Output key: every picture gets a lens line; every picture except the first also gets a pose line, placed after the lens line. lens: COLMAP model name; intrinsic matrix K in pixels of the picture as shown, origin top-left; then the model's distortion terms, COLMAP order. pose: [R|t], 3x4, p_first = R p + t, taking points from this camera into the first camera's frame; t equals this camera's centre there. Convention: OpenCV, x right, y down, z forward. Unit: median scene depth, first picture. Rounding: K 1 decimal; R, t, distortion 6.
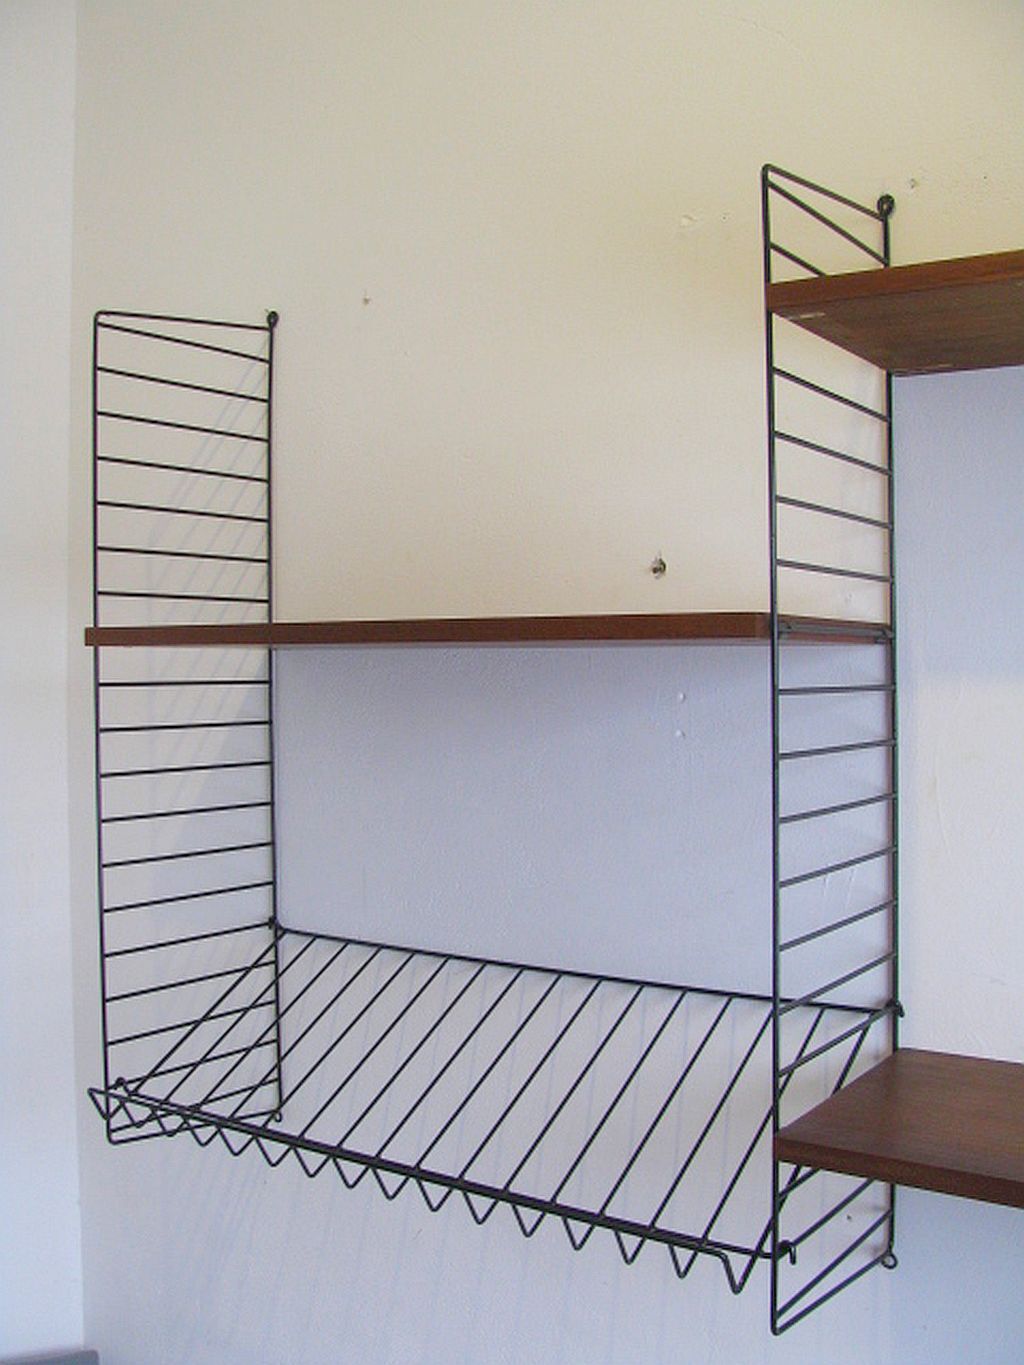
lens RADIAL K [[1443.6, 0, 474.2], [0, 1443.6, 723.0], [0, 0, 1]] dist [-0.143036, 0.000000]
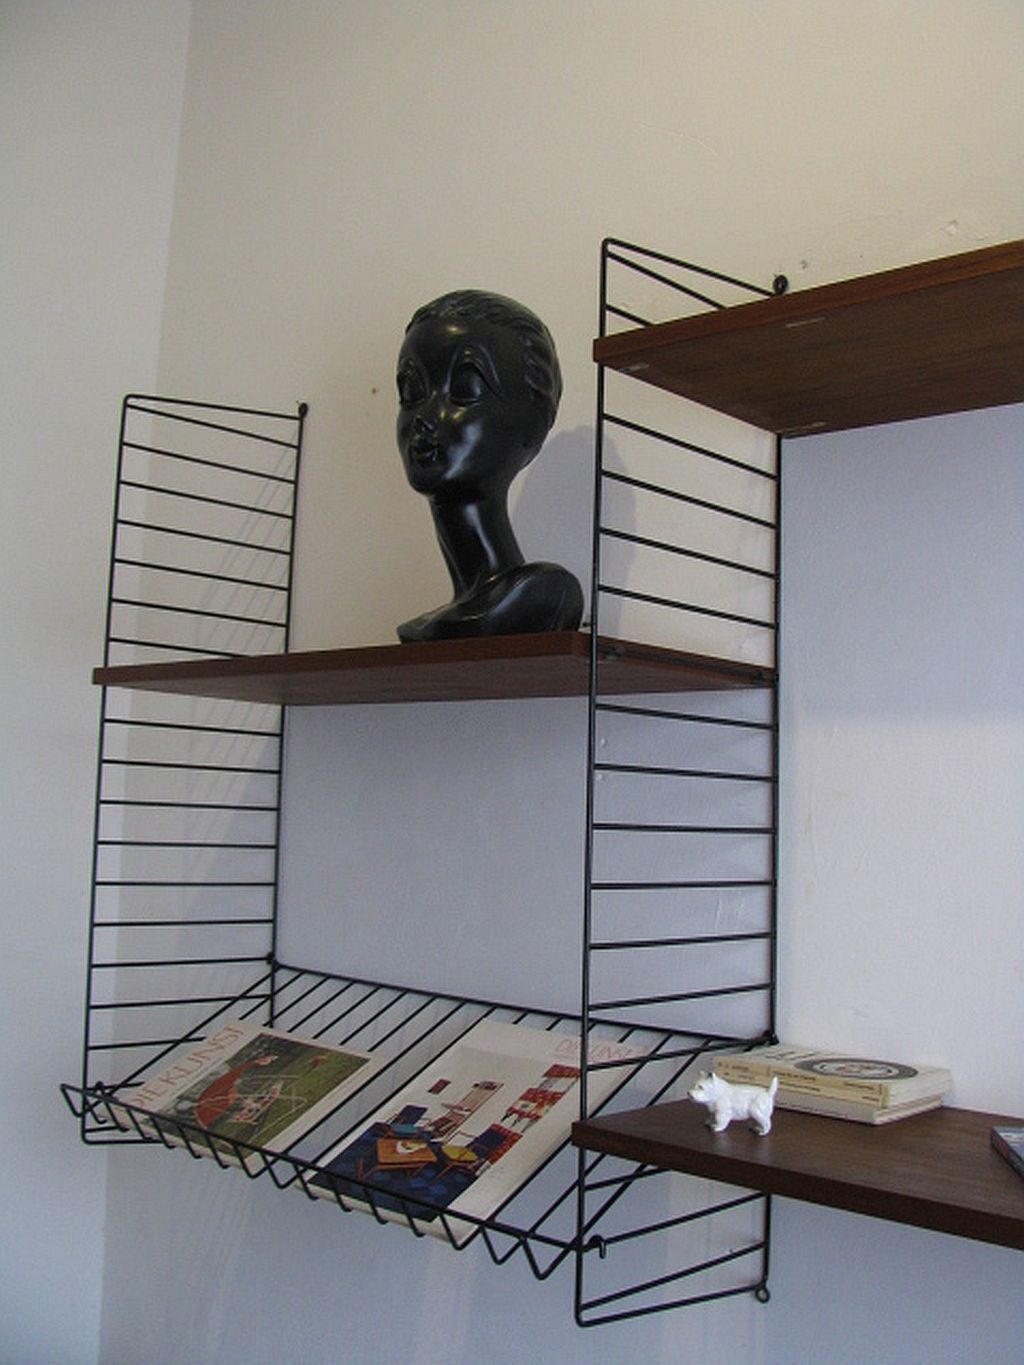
lens RADIAL K [[1443.6, 0, 545.2], [0, 1443.6, 694.4], [0, 0, 1]] dist [-0.143036, 0.000000]
pose [[0.991528, 0.028028, -0.126831, 0.254065], [-0.043696, 0.991507, -0.122497, 0.086011], [0.122320, 0.127001, 0.984331, -0.066117]]
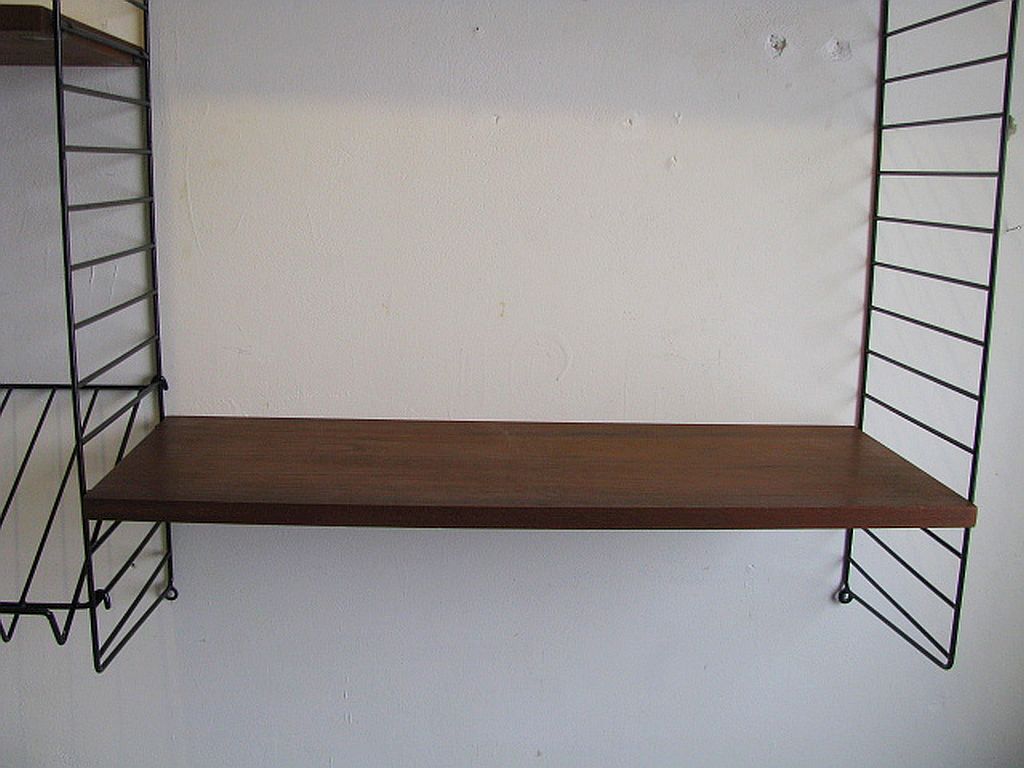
lens RADIAL K [[1083.0, 0, 493.1], [0, 1083.0, 384.7], [0, 0, 1]] dist [-0.143036, 0.000000]
pose [[0.782647, -0.097936, 0.614713, -0.027948], [-0.004572, 0.986614, 0.163008, 0.056502], [-0.622449, -0.130388, 0.771723, 0.146808]]
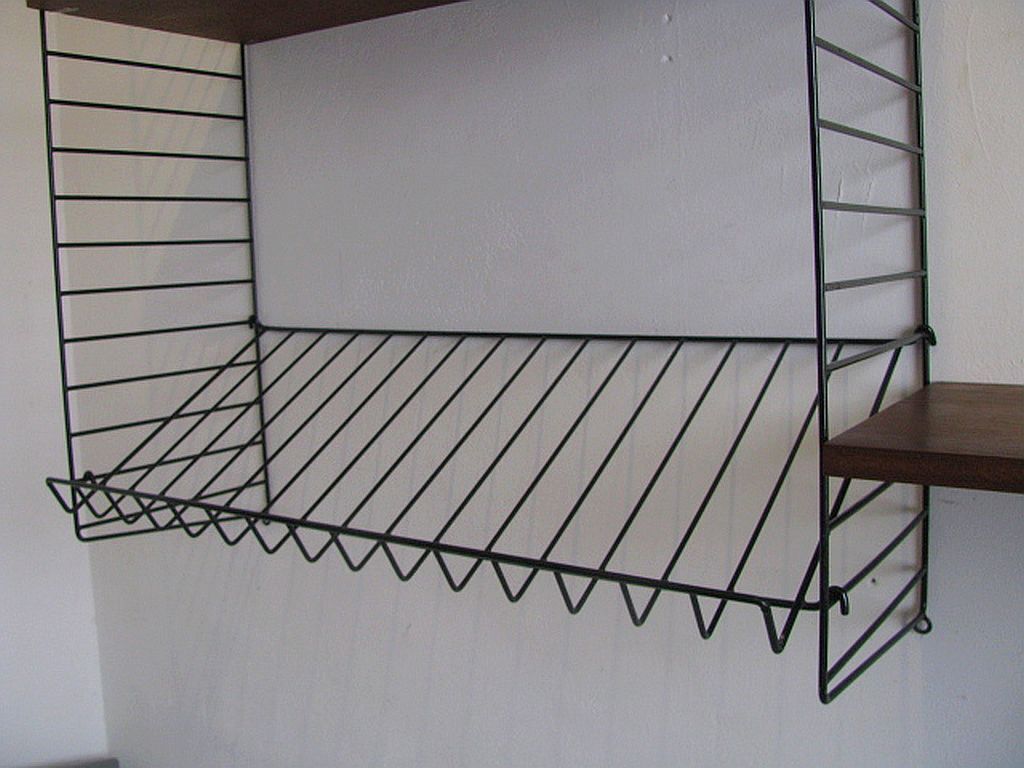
lens RADIAL K [[1083.0, 0, 482.6], [0, 1083.0, 364.9], [0, 0, 1]] dist [-0.143036, 0.000000]
pose [[0.999455, -0.033001, 0.000028, 0.021841], [0.032926, 0.997216, 0.066911, 0.163905], [-0.002236, -0.066874, 0.997759, 0.341644]]
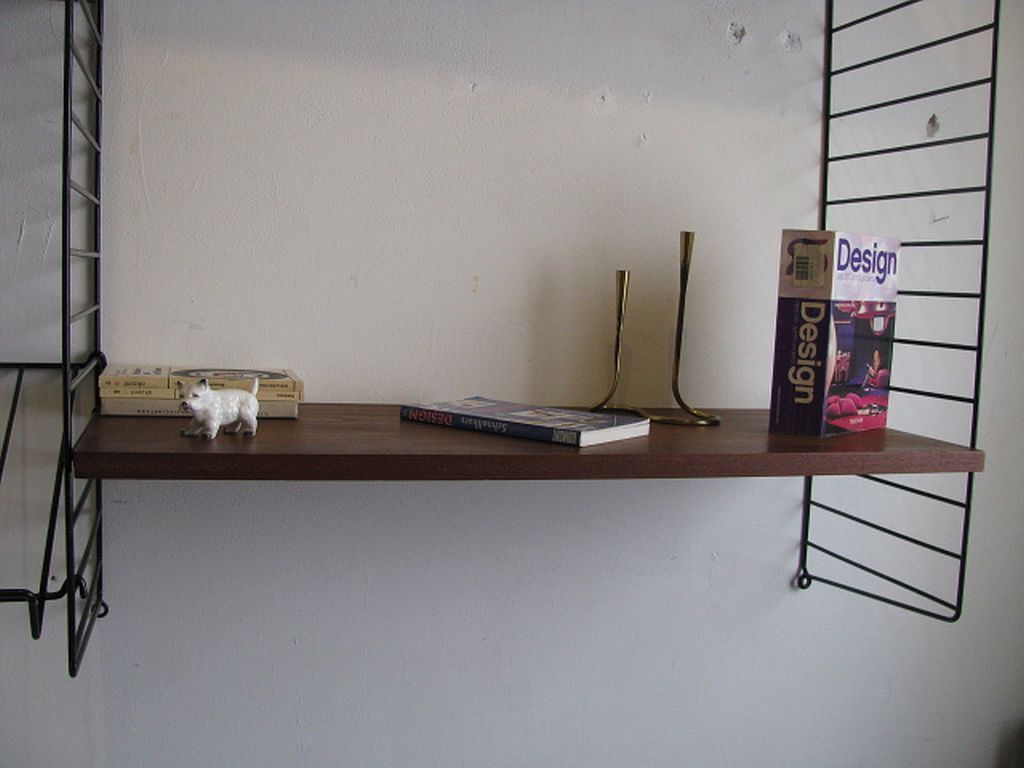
lens RADIAL K [[1083.0, 0, 501.2], [0, 1083.0, 359.6], [0, 0, 1]] dist [-0.143036, 0.000000]
pose [[0.615027, -0.028050, 0.788007, -0.124515], [-0.017355, 0.998643, 0.049093, 0.155577], [-0.788315, -0.043869, 0.613706, 0.295411]]
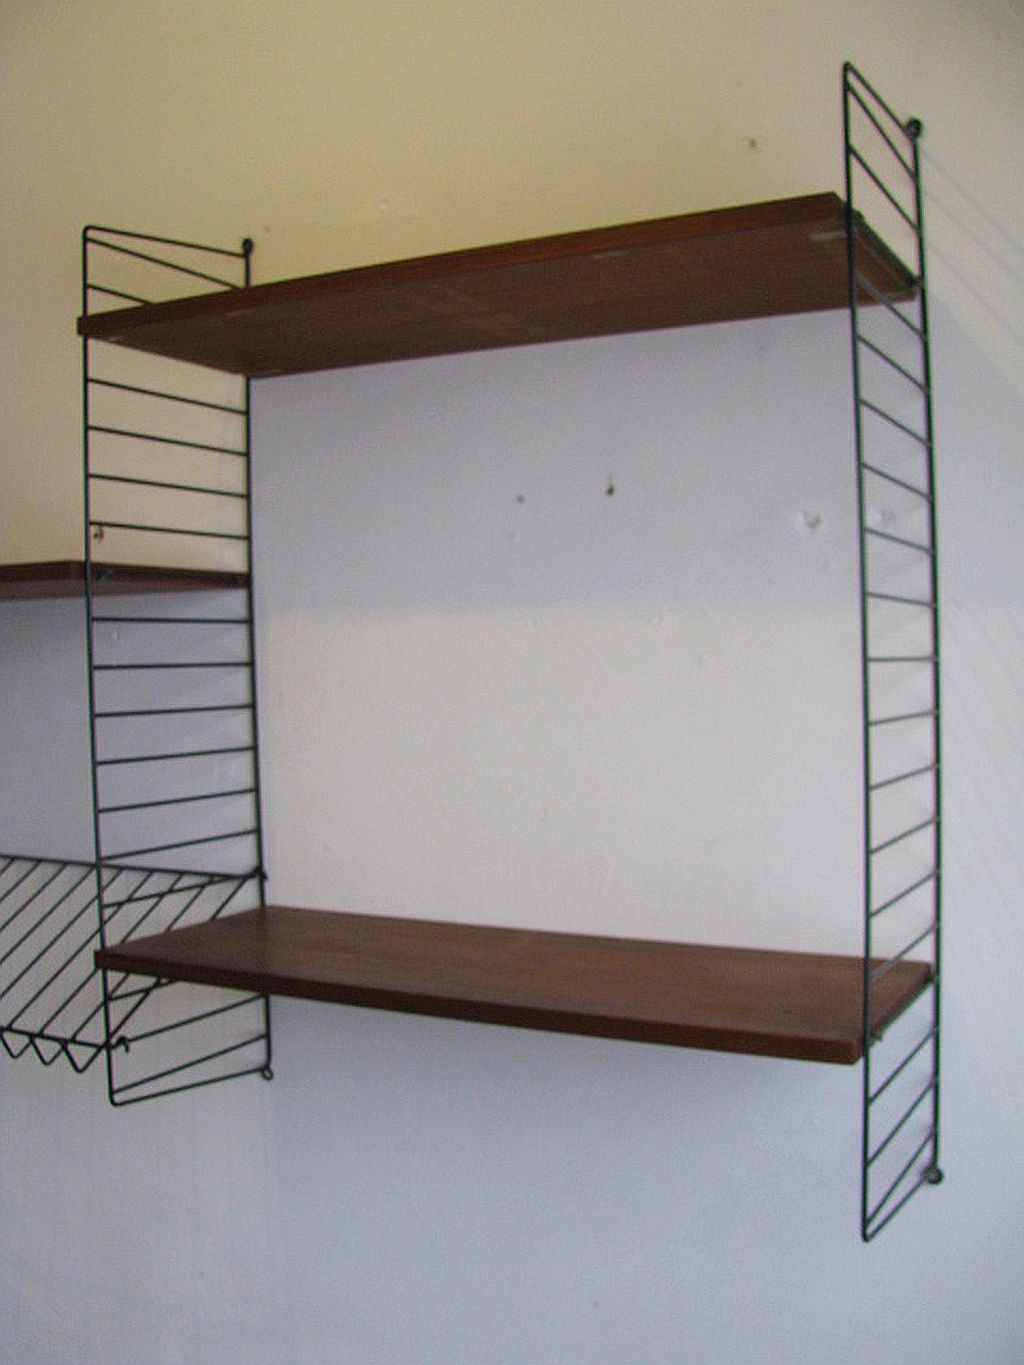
lens RADIAL K [[1443.6, 0, 451.9], [0, 1443.6, 721.7], [0, 0, 1]] dist [-0.143036, 0.000000]
pose [[0.995013, -0.014637, 0.098670, 0.337056], [0.013908, 0.999871, 0.008080, 0.055745], [-0.098775, -0.006667, 0.995087, -0.302723]]
